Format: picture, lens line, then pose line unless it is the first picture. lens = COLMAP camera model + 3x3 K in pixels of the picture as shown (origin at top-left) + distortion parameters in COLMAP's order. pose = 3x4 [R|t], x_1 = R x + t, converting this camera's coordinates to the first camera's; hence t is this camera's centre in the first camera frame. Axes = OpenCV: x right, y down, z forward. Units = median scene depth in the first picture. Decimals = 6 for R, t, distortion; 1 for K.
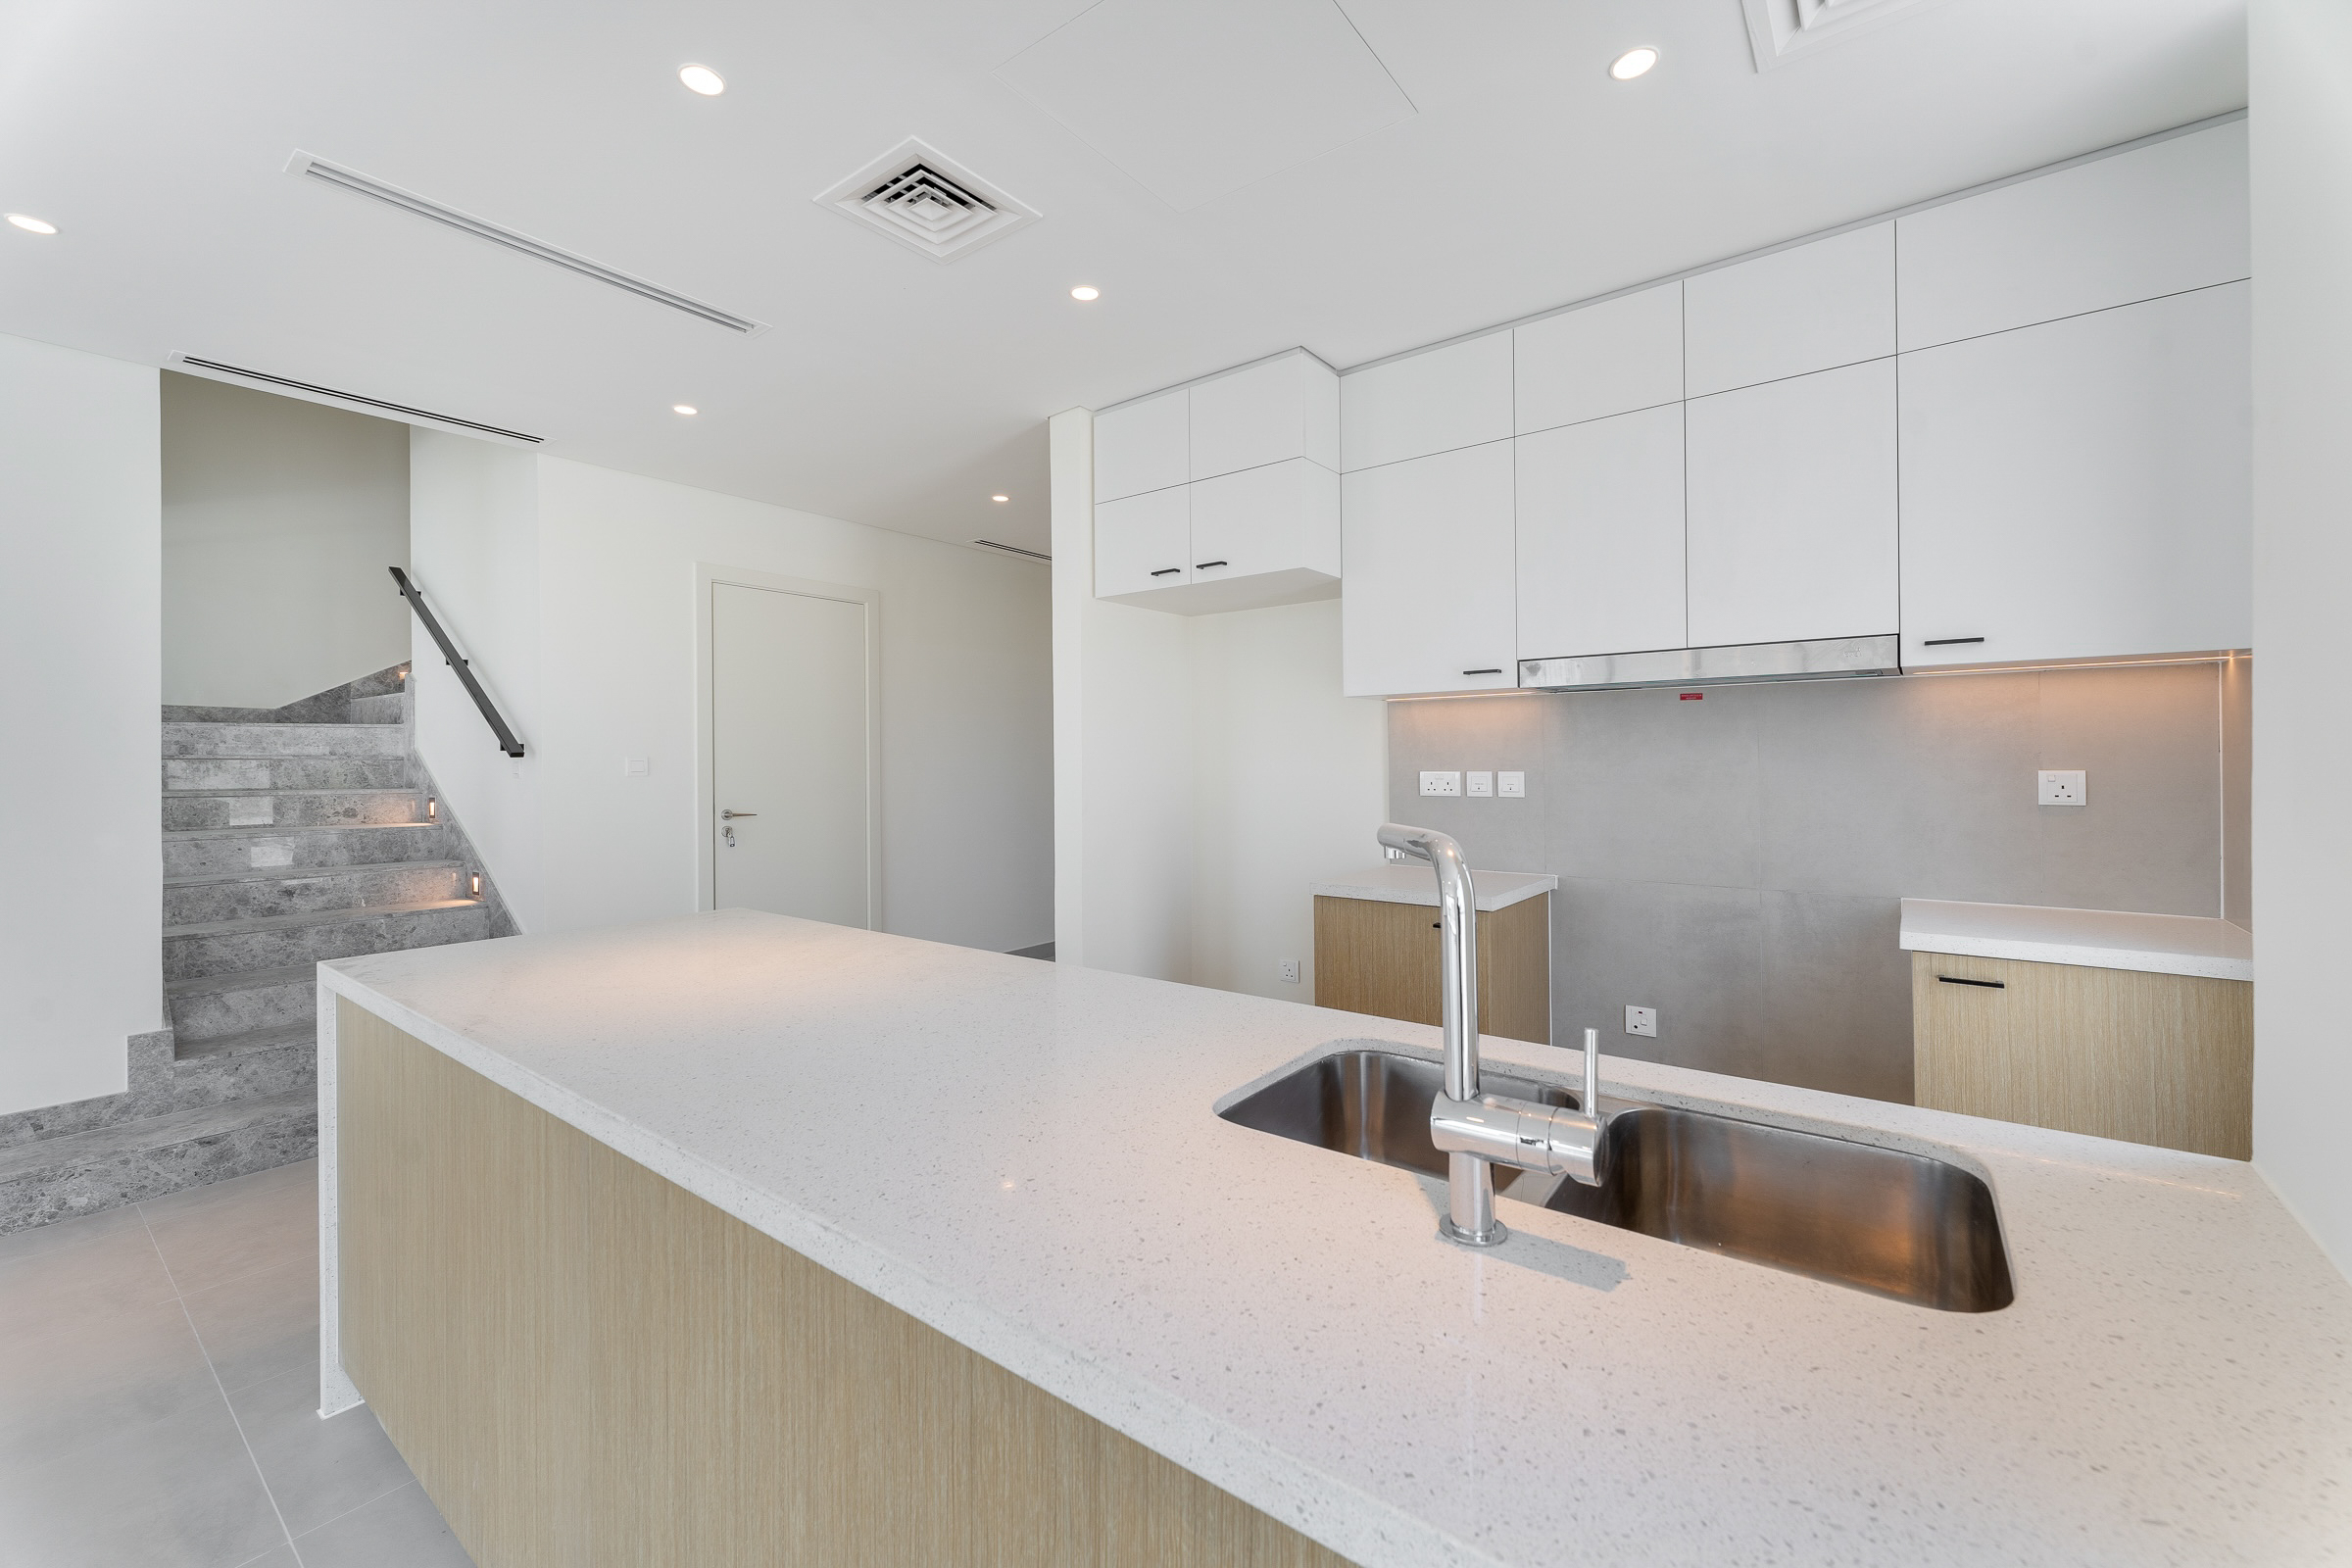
lens RADIAL K [[967.6, 0, 1180.2], [0, 967.6, 777.5], [0, 0, 1]] dist [-0.000308, -0.000076]
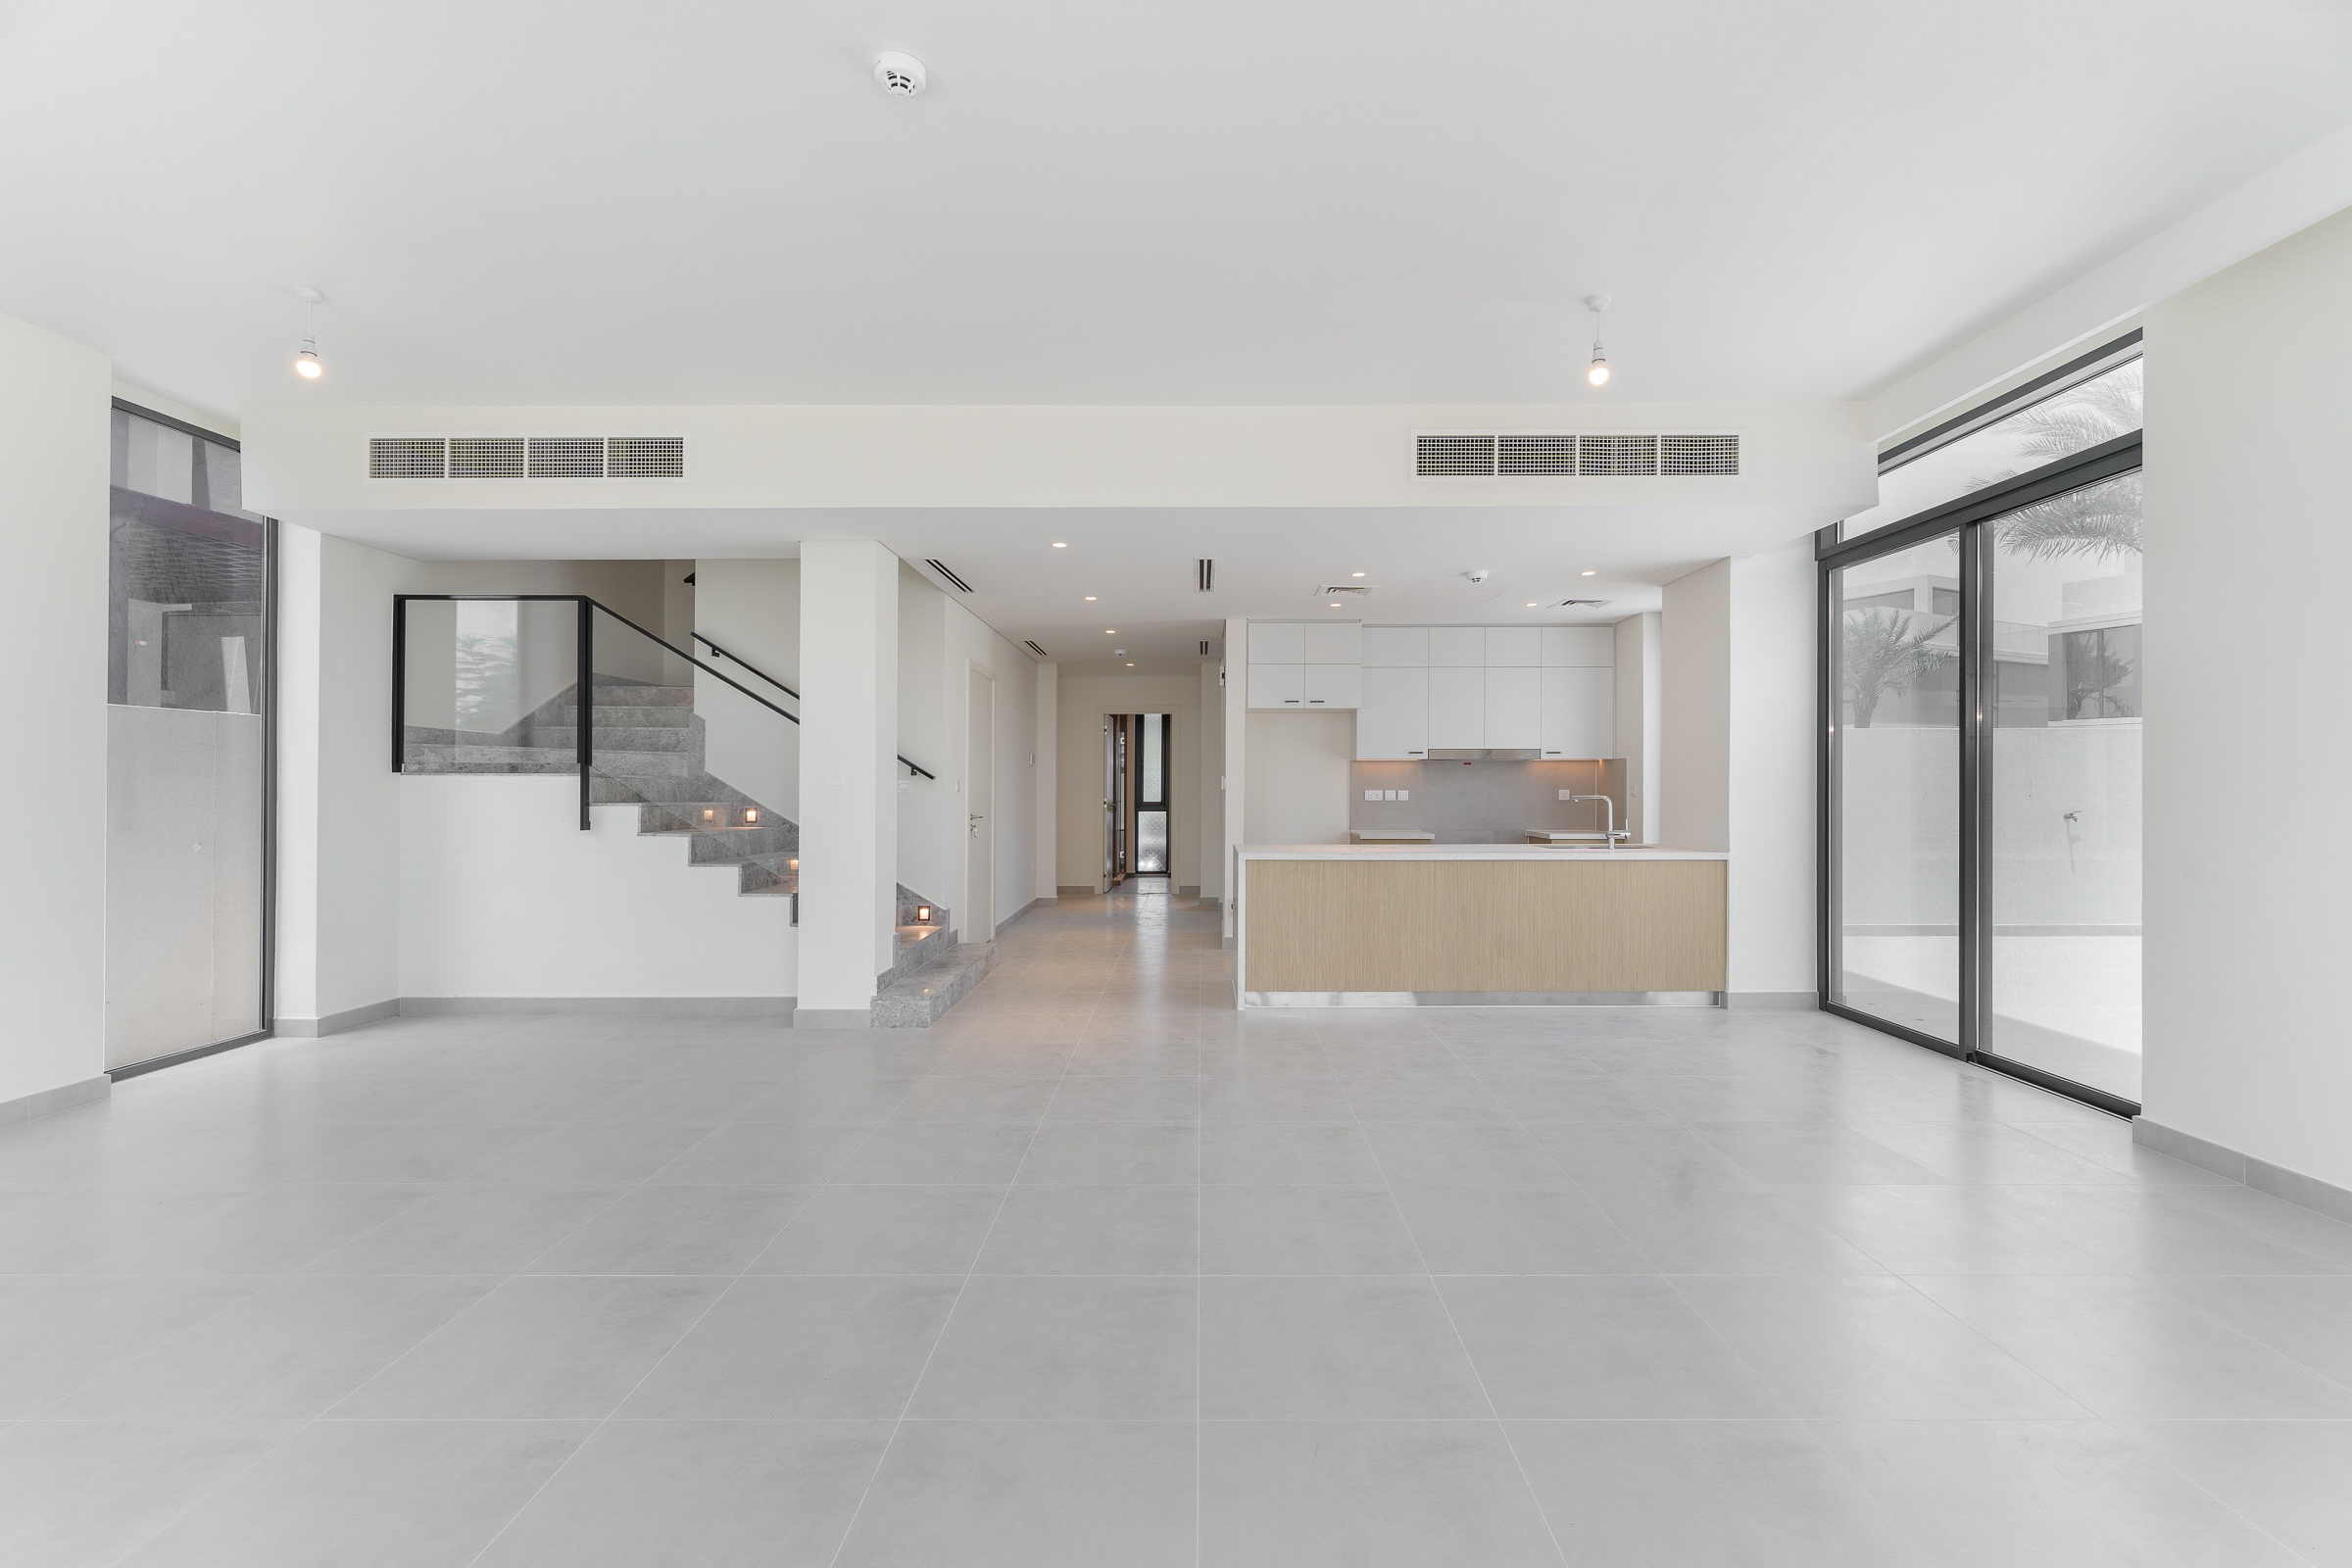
lens RADIAL K [[987.0, 0, 1170.7], [0, 987.0, 781.8], [0, 0, 1]] dist [0.002674, 0.000850]
pose [[0.812287, 0.006635, 0.583220, -1.626672], [0.001068, 0.999917, -0.012862, 0.003907], [-0.583257, 0.011071, 0.812212, -0.729271]]
